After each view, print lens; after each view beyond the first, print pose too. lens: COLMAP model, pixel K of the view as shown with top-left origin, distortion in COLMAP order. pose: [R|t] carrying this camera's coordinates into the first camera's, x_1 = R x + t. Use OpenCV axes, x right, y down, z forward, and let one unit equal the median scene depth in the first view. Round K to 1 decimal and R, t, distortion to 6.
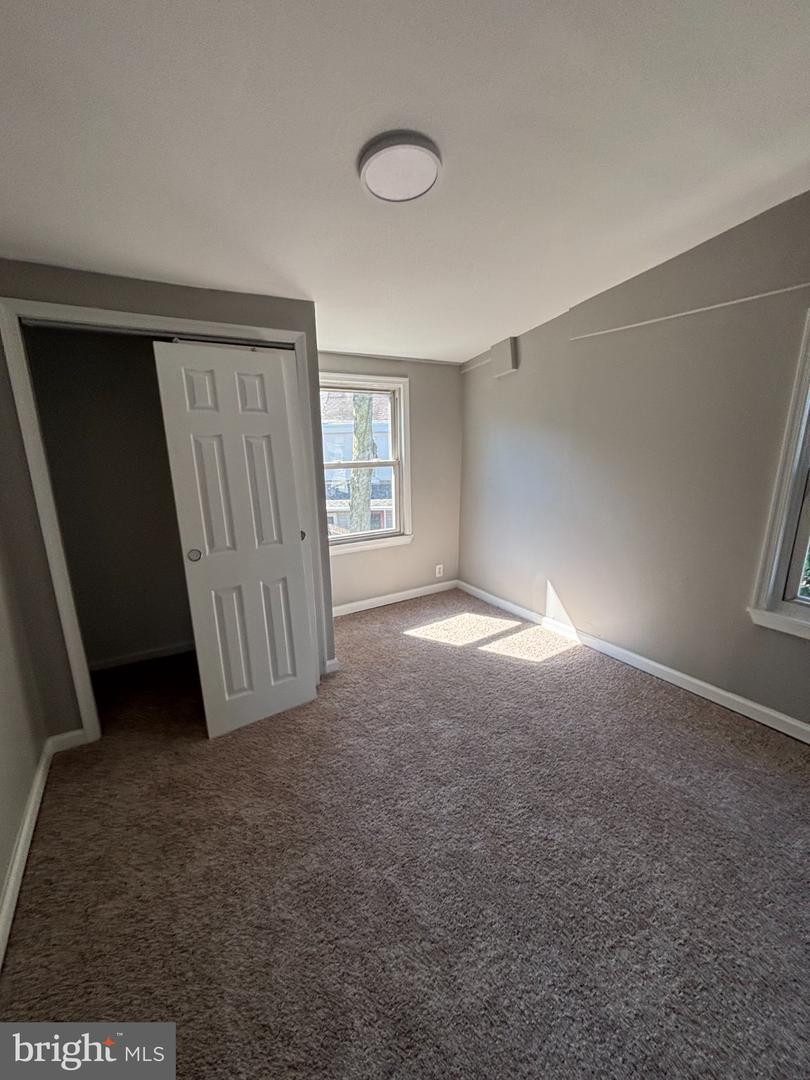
lens RADIAL K [[440.3, 0, 409.9], [0, 440.3, 542.0], [0, 0, 1]] dist [0.000924, 0.000446]
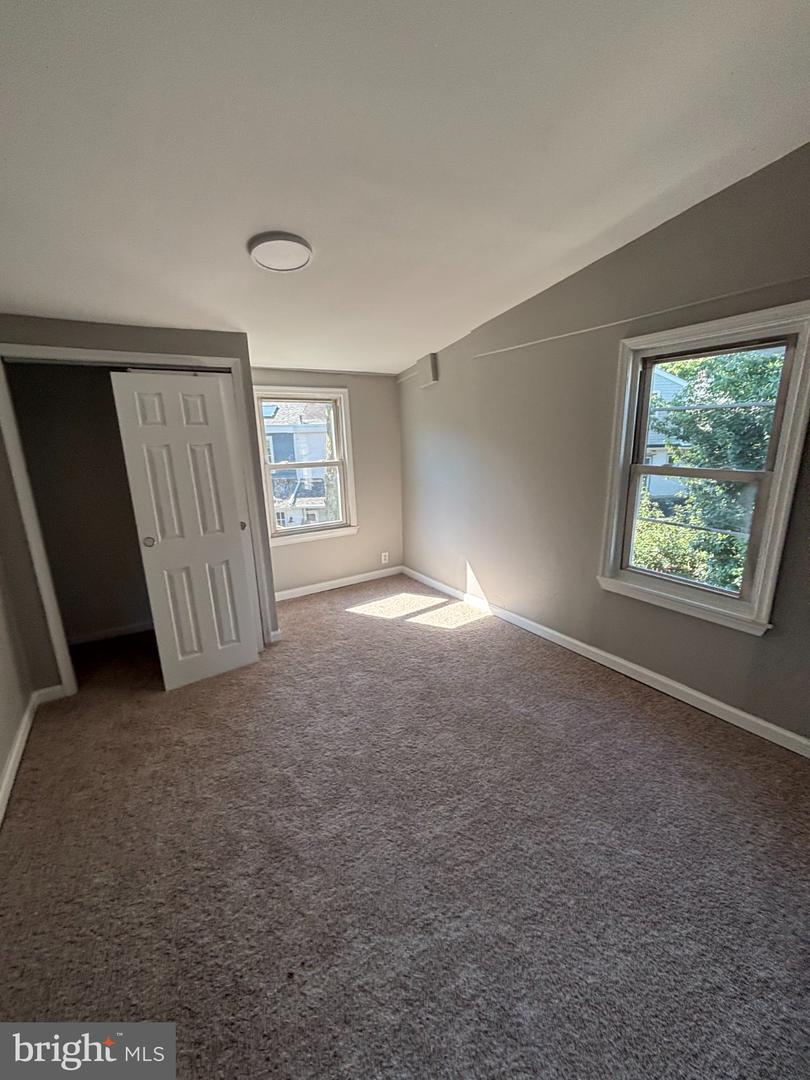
lens RADIAL K [[436.9, 0, 408.0], [0, 436.9, 539.7], [0, 0, 1]] dist [-0.003777, -0.000565]
pose [[0.999640, -0.018736, 0.019208, 0.194616], [0.018640, 0.999813, 0.005129, 0.027530], [-0.019300, -0.004769, 0.999802, -0.218129]]
